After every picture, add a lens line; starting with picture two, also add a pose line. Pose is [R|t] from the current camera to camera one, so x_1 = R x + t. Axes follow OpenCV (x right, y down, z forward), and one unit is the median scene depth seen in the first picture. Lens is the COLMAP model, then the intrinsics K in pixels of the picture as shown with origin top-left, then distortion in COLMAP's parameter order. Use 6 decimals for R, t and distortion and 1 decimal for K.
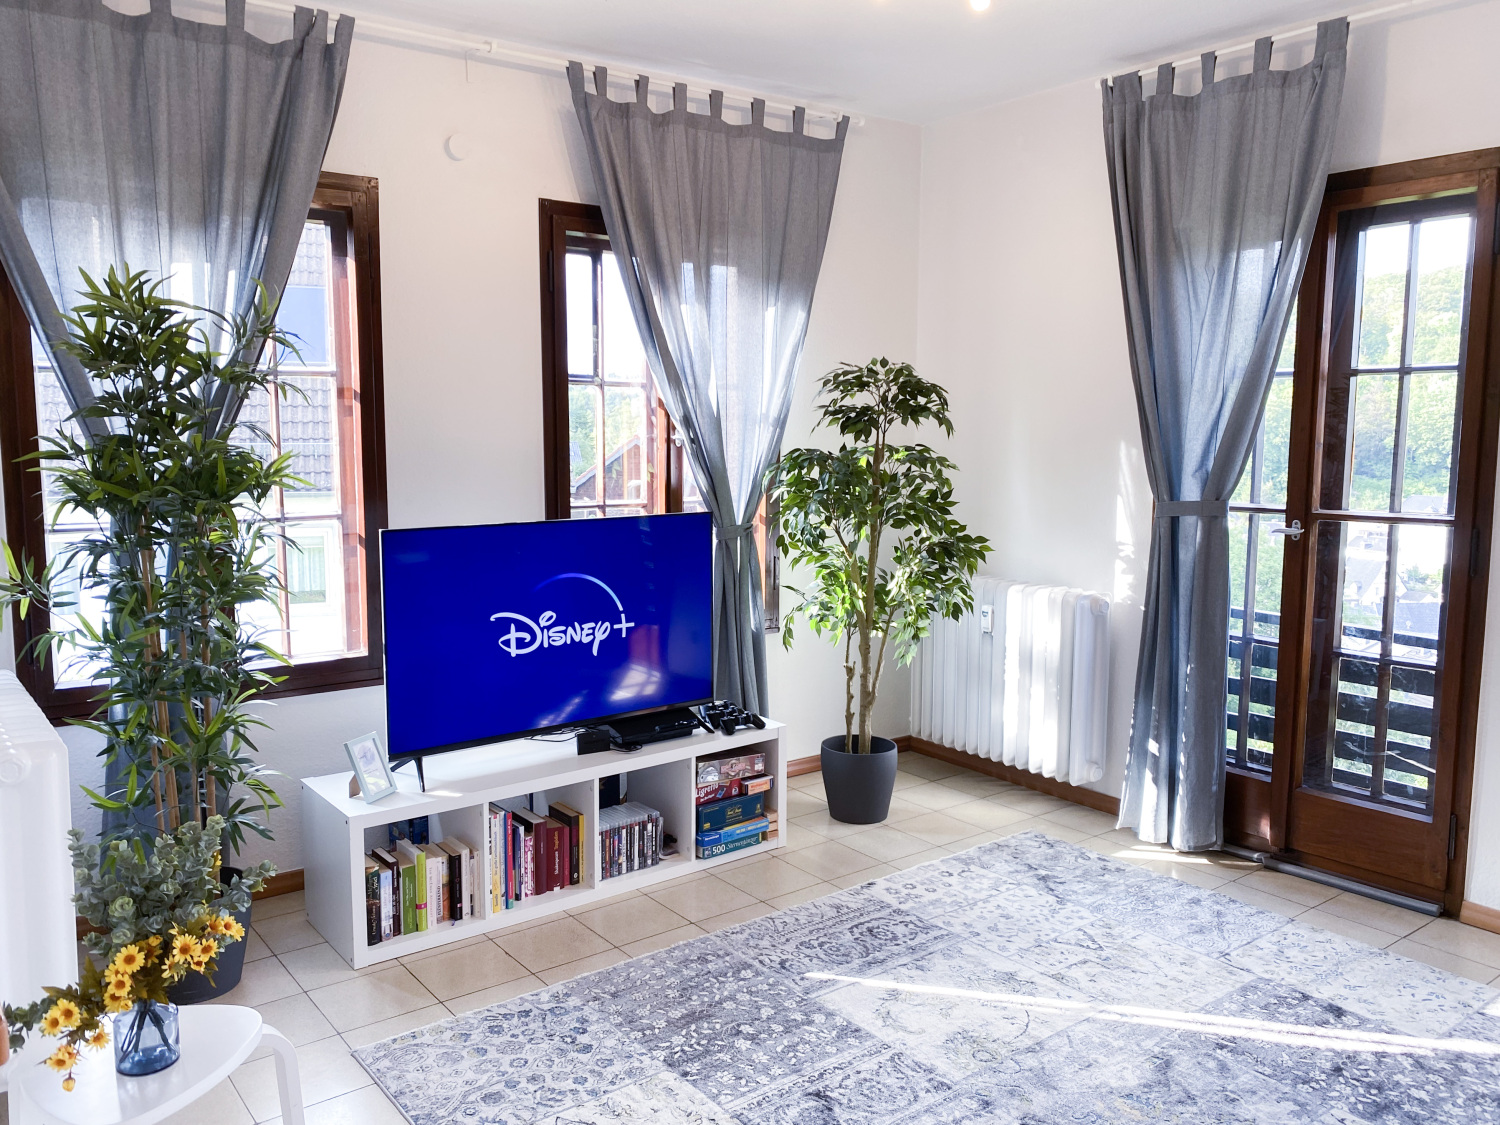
lens RADIAL K [[1151.9, 0, 750.0], [0, 1151.9, 562.5], [0, 0, 1]] dist [0.051475, -0.130583]
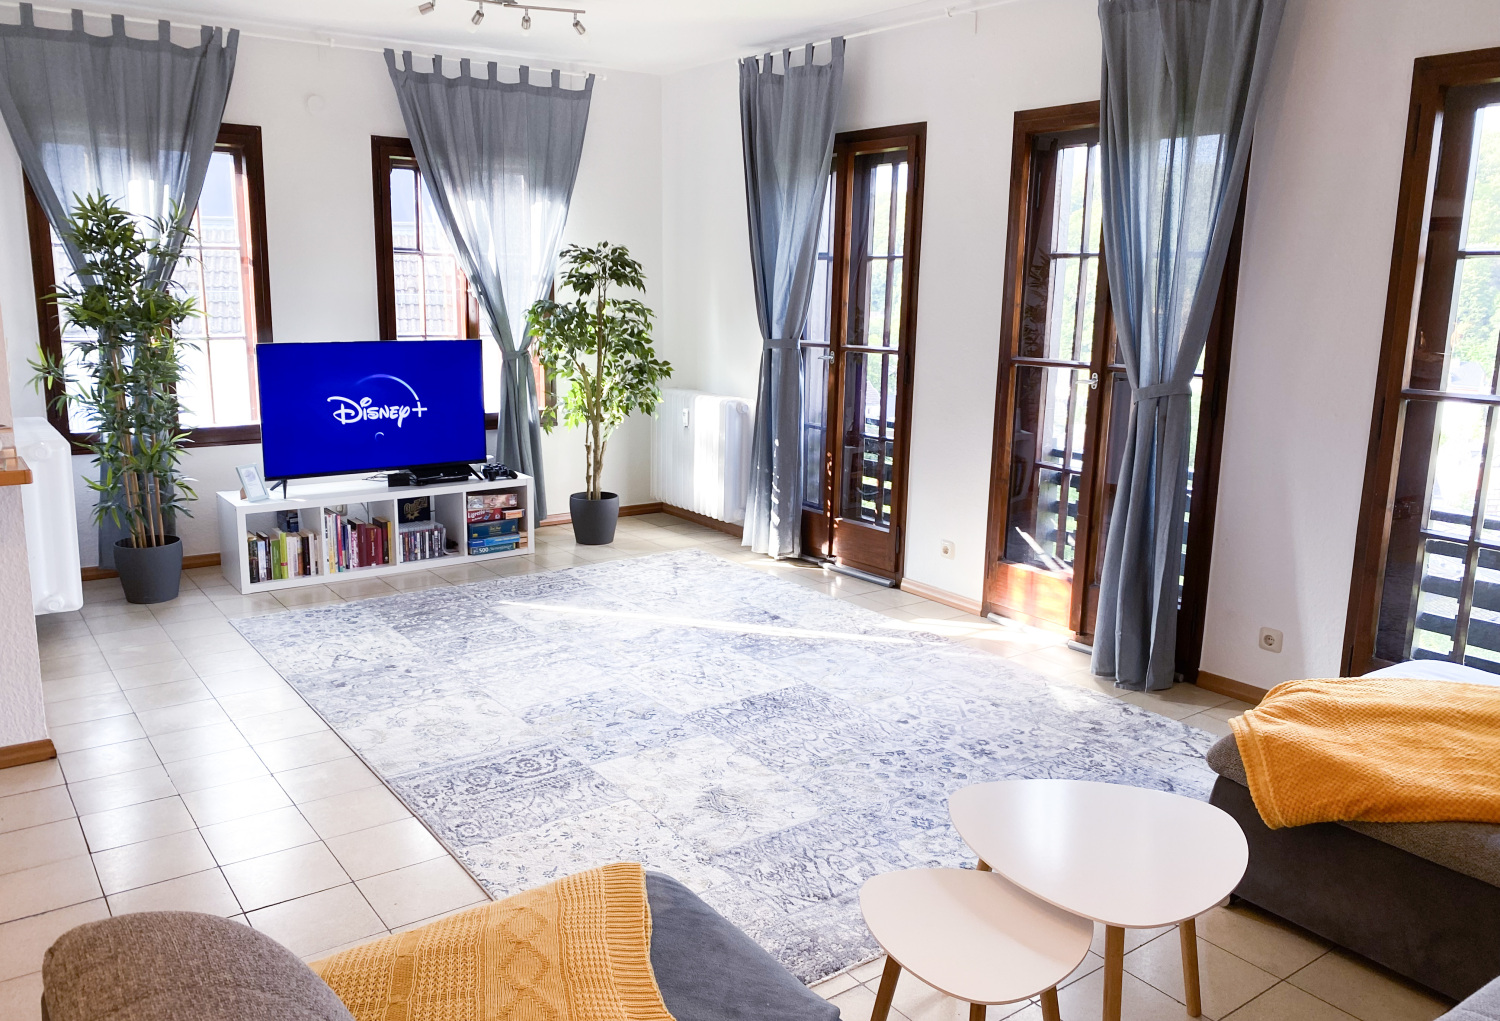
lens RADIAL K [[1122.9, 0, 779.9], [0, 1122.9, 529.0], [0, 0, 1]] dist [0.017556, -0.088557]
pose [[0.999825, 0.018480, 0.002971, 0.409403], [-0.018678, 0.995394, 0.094034, 0.066975], [-0.001220, -0.094073, 0.995565, -0.603921]]
